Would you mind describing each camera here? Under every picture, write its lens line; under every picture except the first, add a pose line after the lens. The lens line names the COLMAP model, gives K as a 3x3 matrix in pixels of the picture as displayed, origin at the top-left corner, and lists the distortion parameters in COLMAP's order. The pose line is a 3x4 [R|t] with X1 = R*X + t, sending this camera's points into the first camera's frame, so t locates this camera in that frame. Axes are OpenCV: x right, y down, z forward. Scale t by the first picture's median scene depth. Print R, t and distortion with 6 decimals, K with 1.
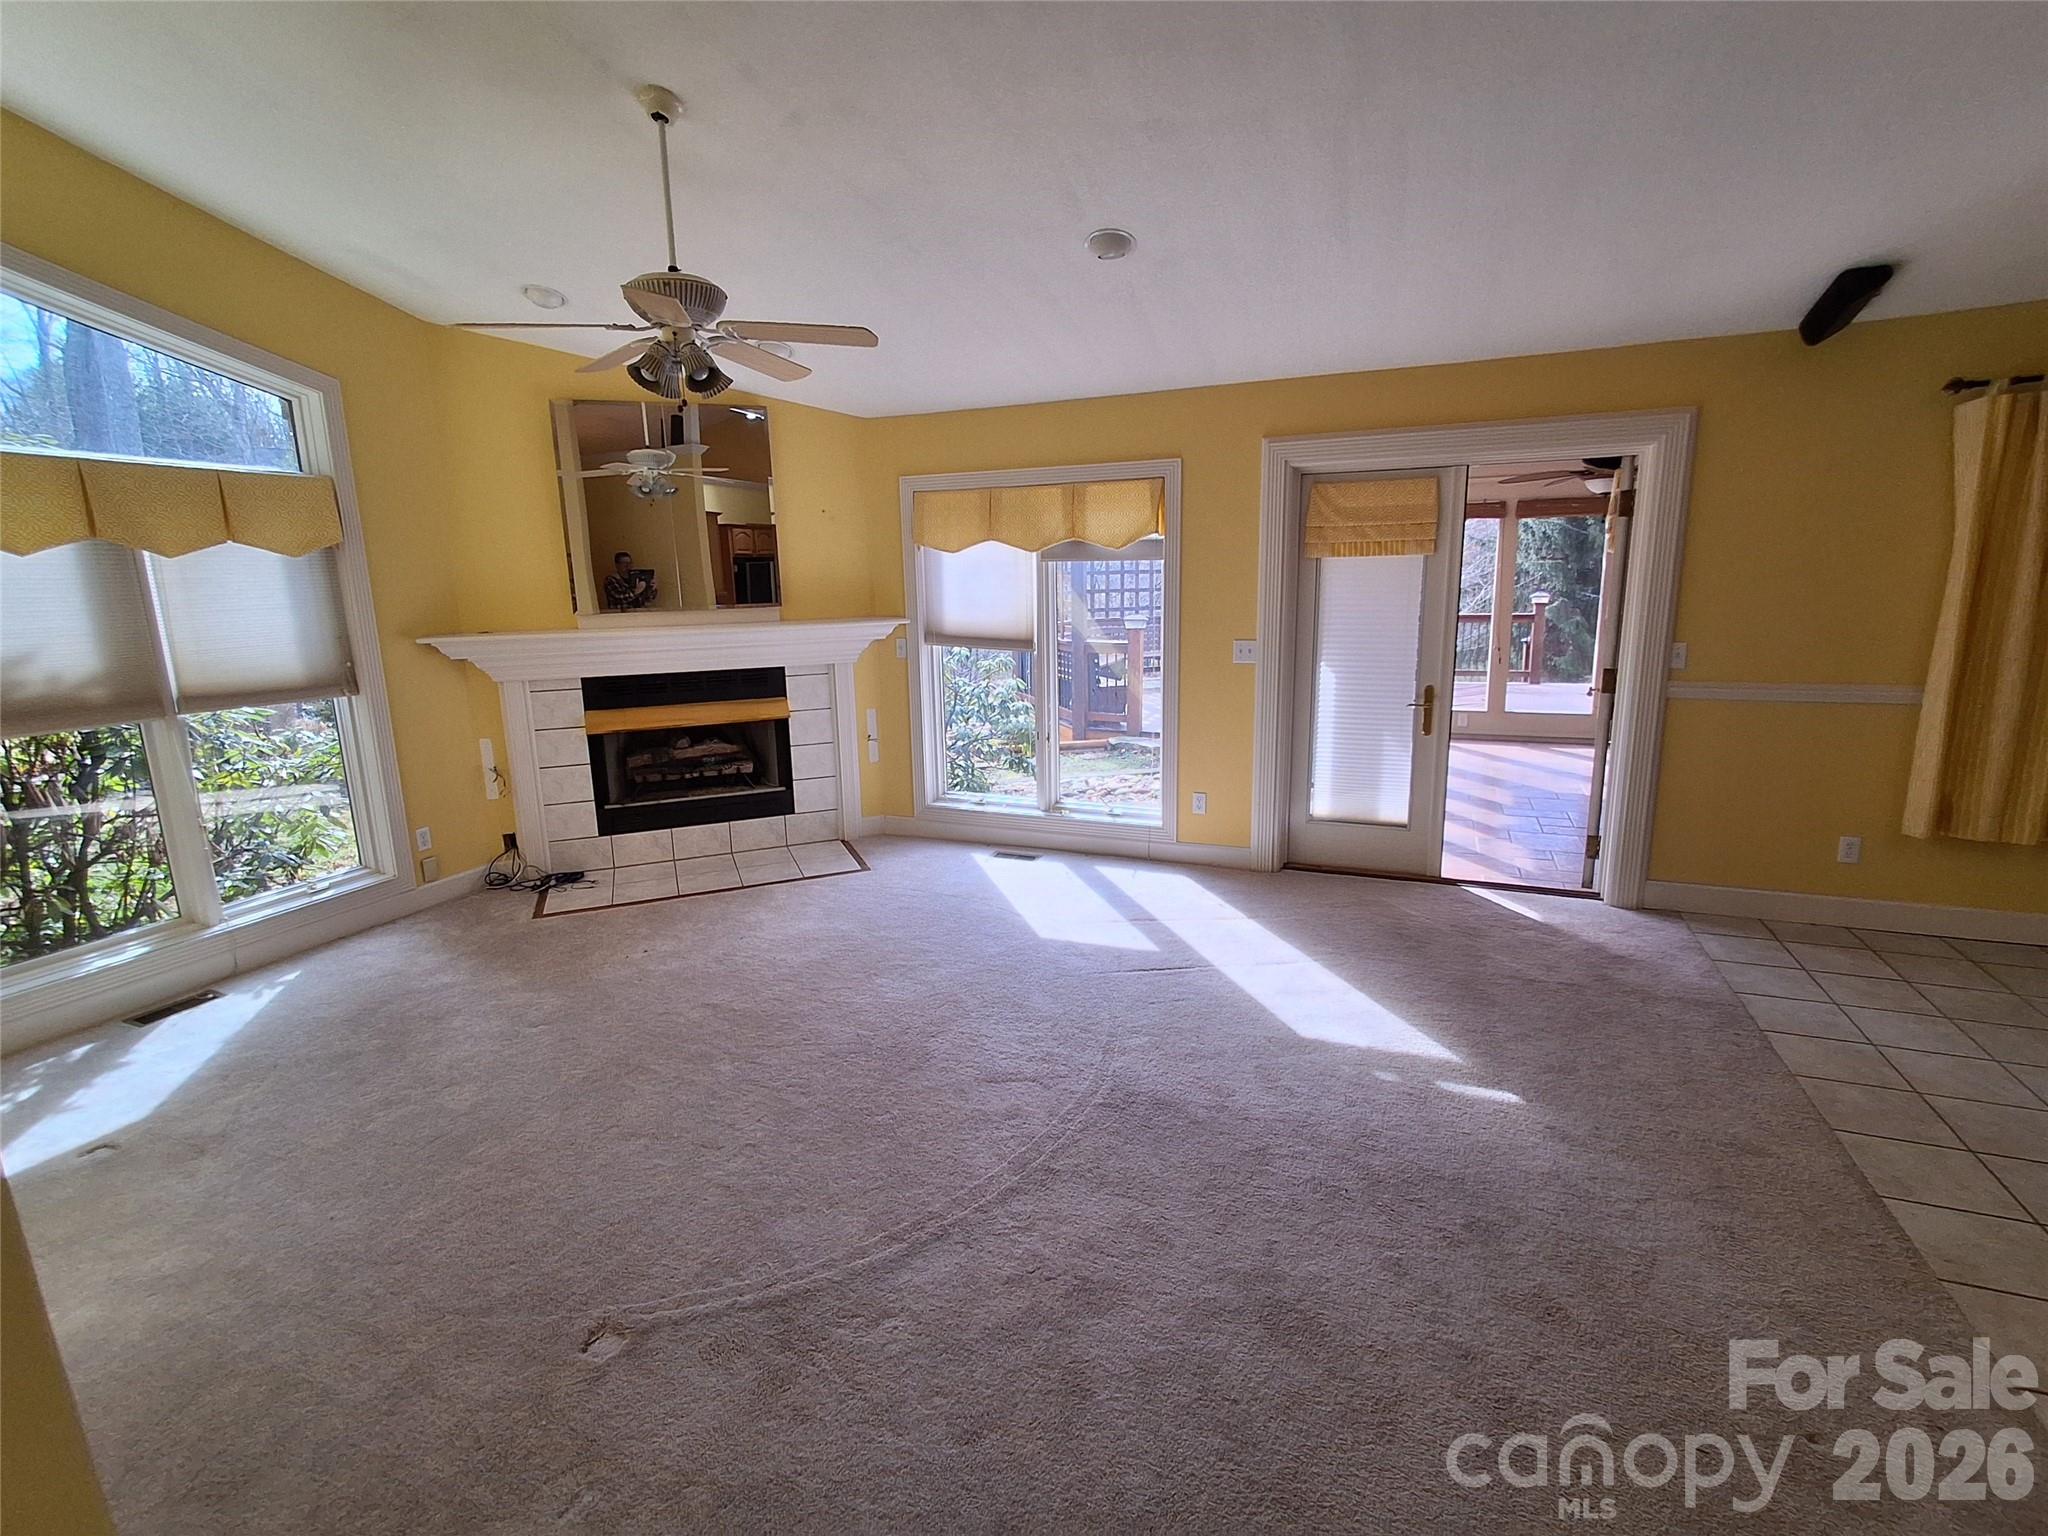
lens RADIAL K [[936.9, 0, 1030.9], [0, 936.9, 763.8], [0, 0, 1]] dist [-0.012379, 0.008516]
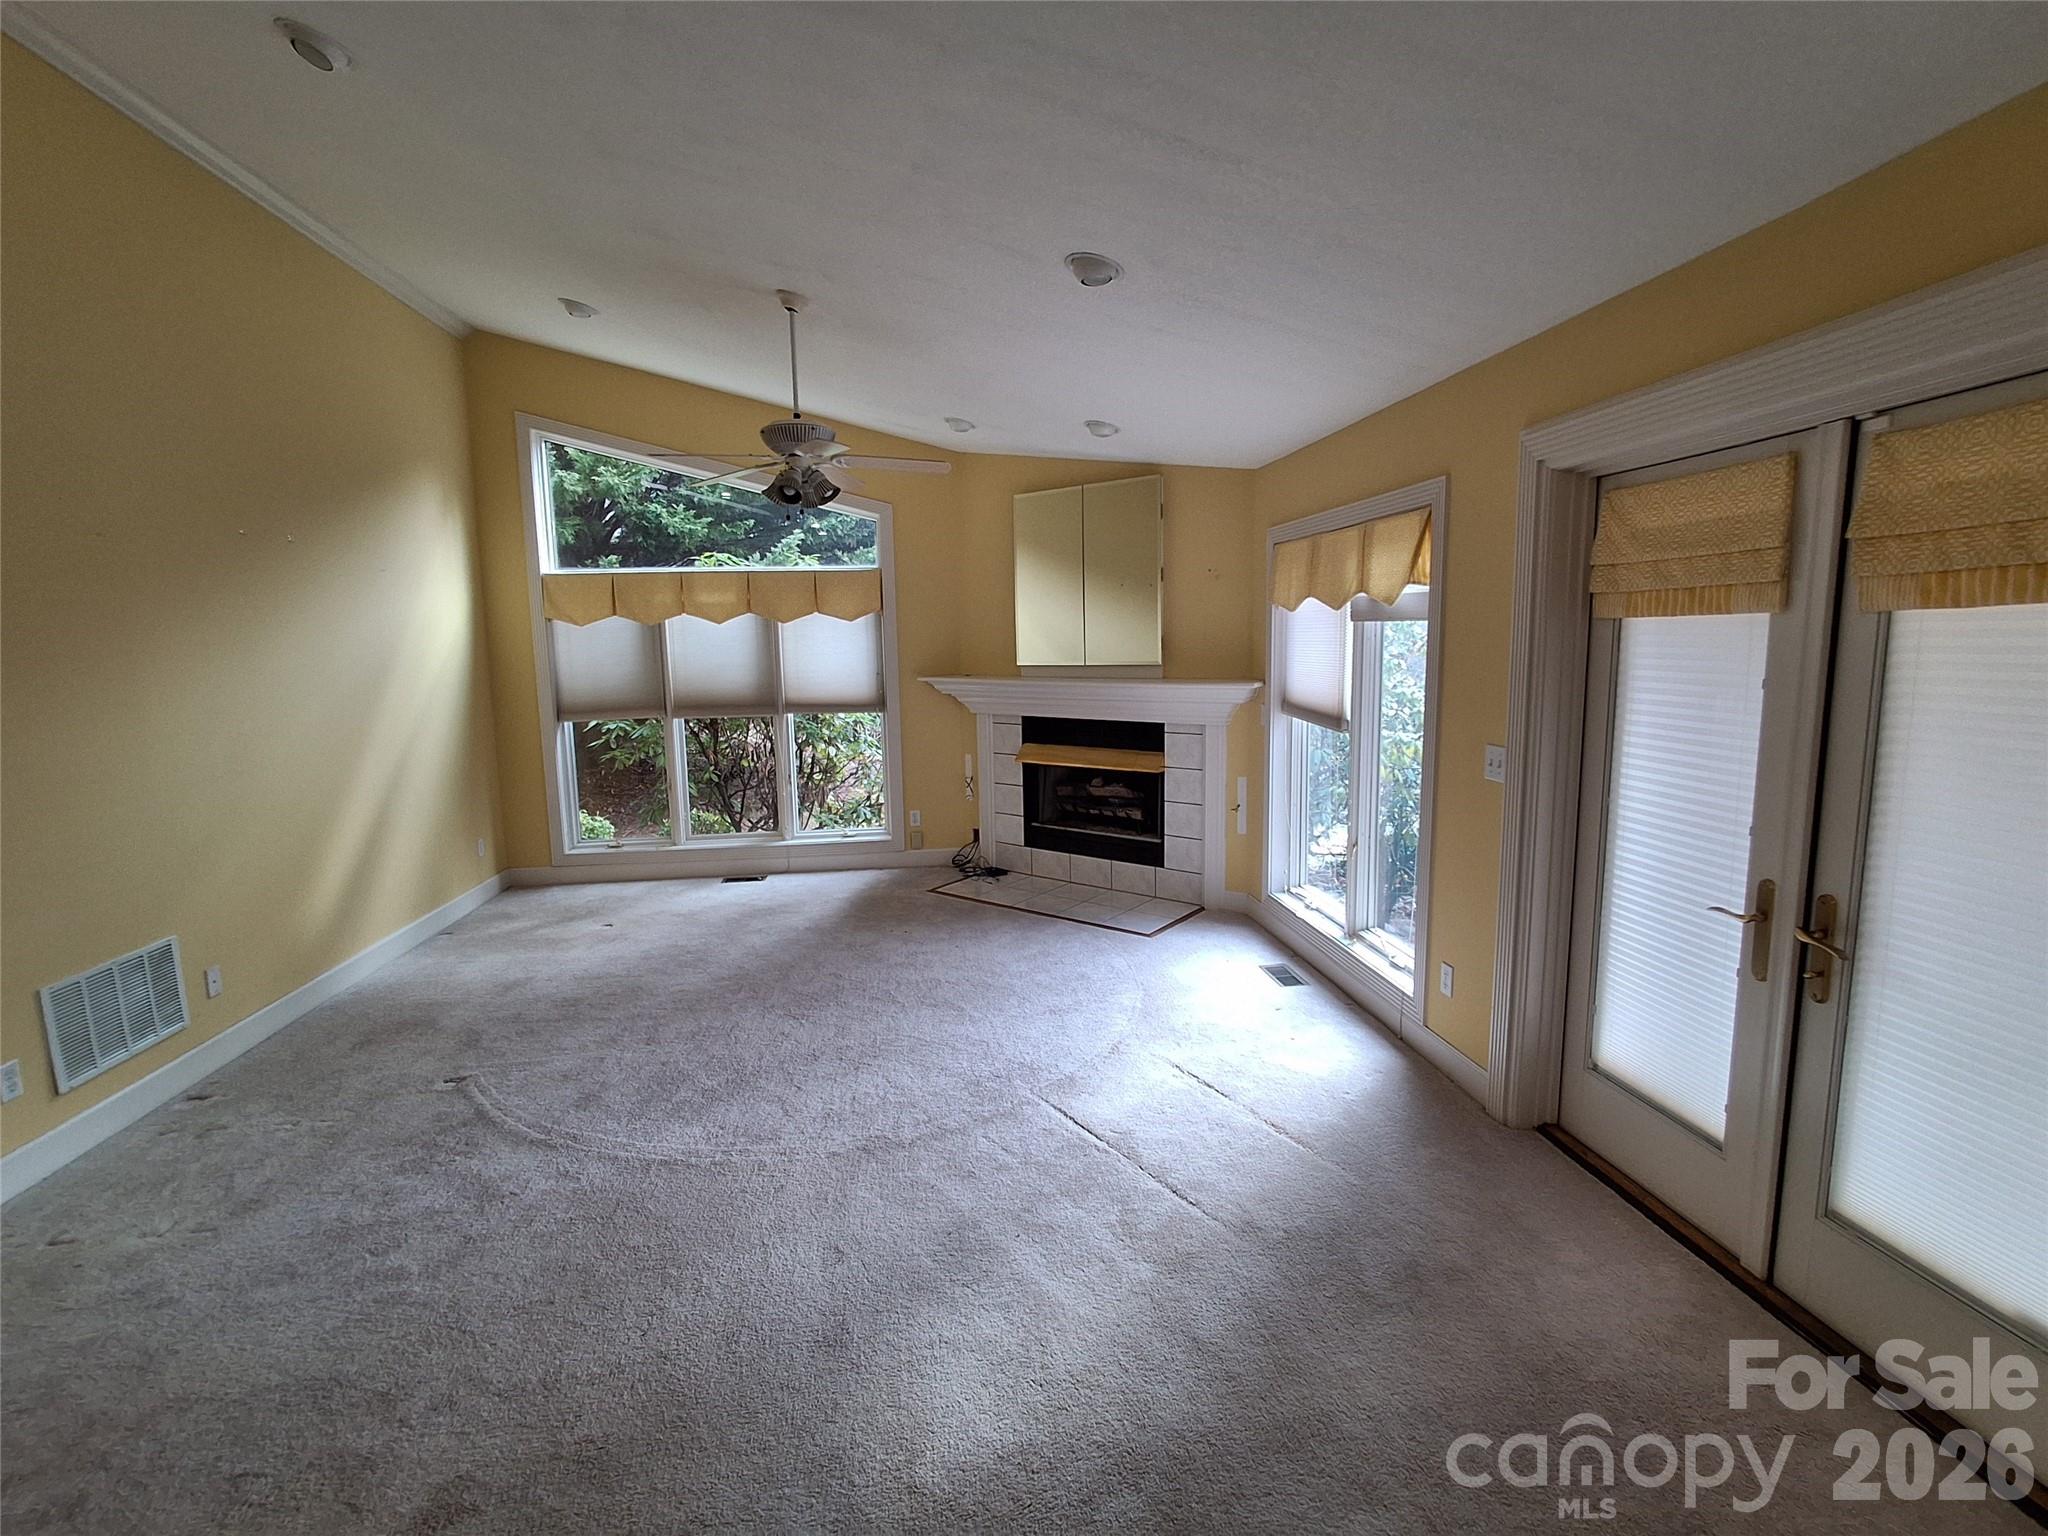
lens RADIAL K [[930.0, 0, 1021.5], [0, 930.0, 760.1], [0, 0, 1]] dist [-0.010733, -0.000546]
pose [[0.496207, 0.127015, -0.858863, 0.574024], [-0.168967, 0.984454, 0.047968, -0.092245], [0.851603, 0.121317, 0.509955, 0.378716]]
